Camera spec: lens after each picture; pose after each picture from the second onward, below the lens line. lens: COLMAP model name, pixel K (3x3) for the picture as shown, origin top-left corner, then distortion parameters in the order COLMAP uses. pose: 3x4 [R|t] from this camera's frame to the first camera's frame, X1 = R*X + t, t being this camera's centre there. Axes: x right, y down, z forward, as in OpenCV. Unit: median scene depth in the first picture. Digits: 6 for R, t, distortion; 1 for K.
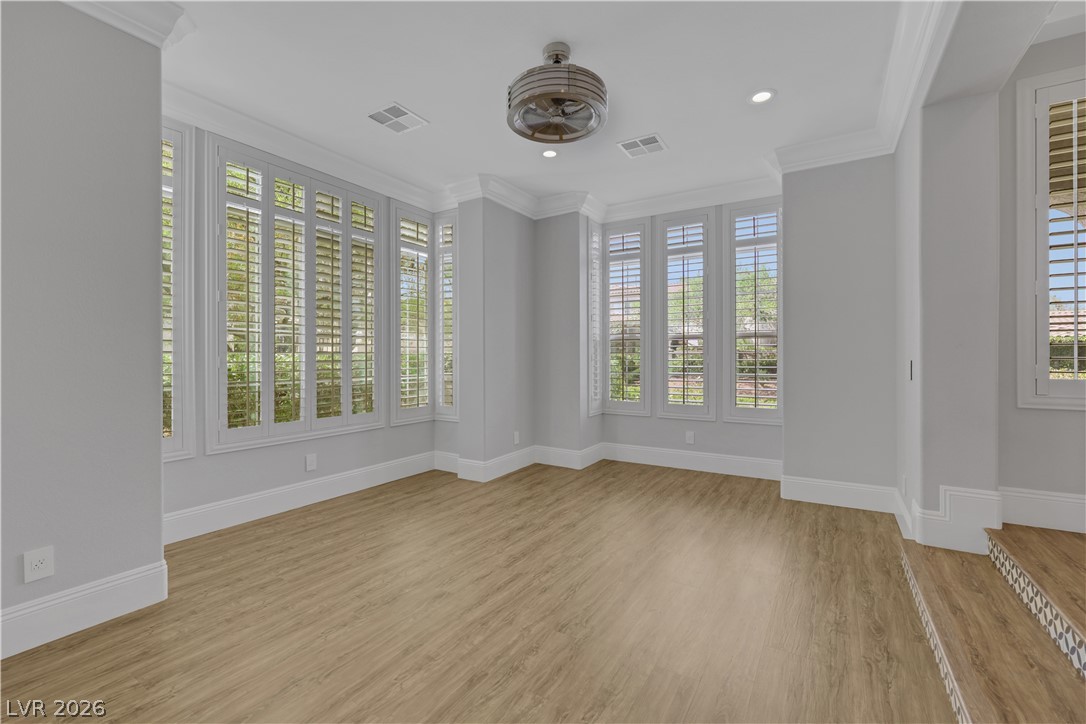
lens RADIAL K [[451.5, 0, 534.0], [0, 451.5, 363.3], [0, 0, 1]] dist [0.001071, 0.000144]
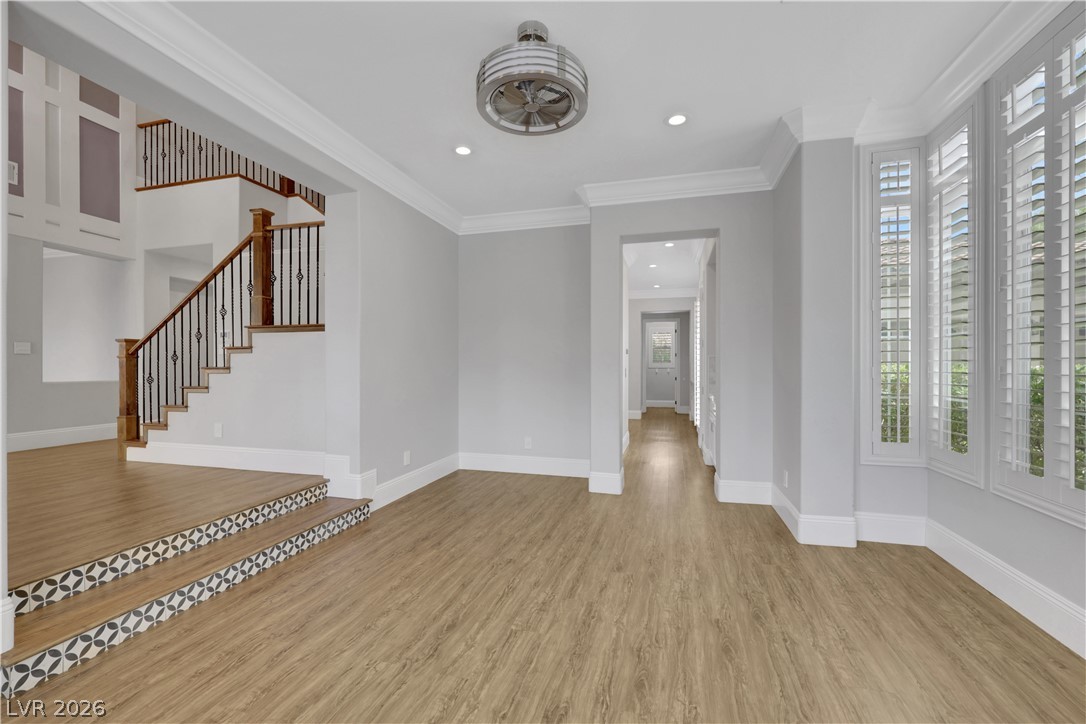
lens RADIAL K [[451.5, 0, 534.0], [0, 451.5, 363.3], [0, 0, 1]] dist [0.001071, 0.000144]
pose [[-0.959173, 0.000851, -0.282817, 0.291379], [-0.001057, 0.999978, 0.006592, -0.024652], [0.282817, 0.006622, -0.959151, 1.784803]]
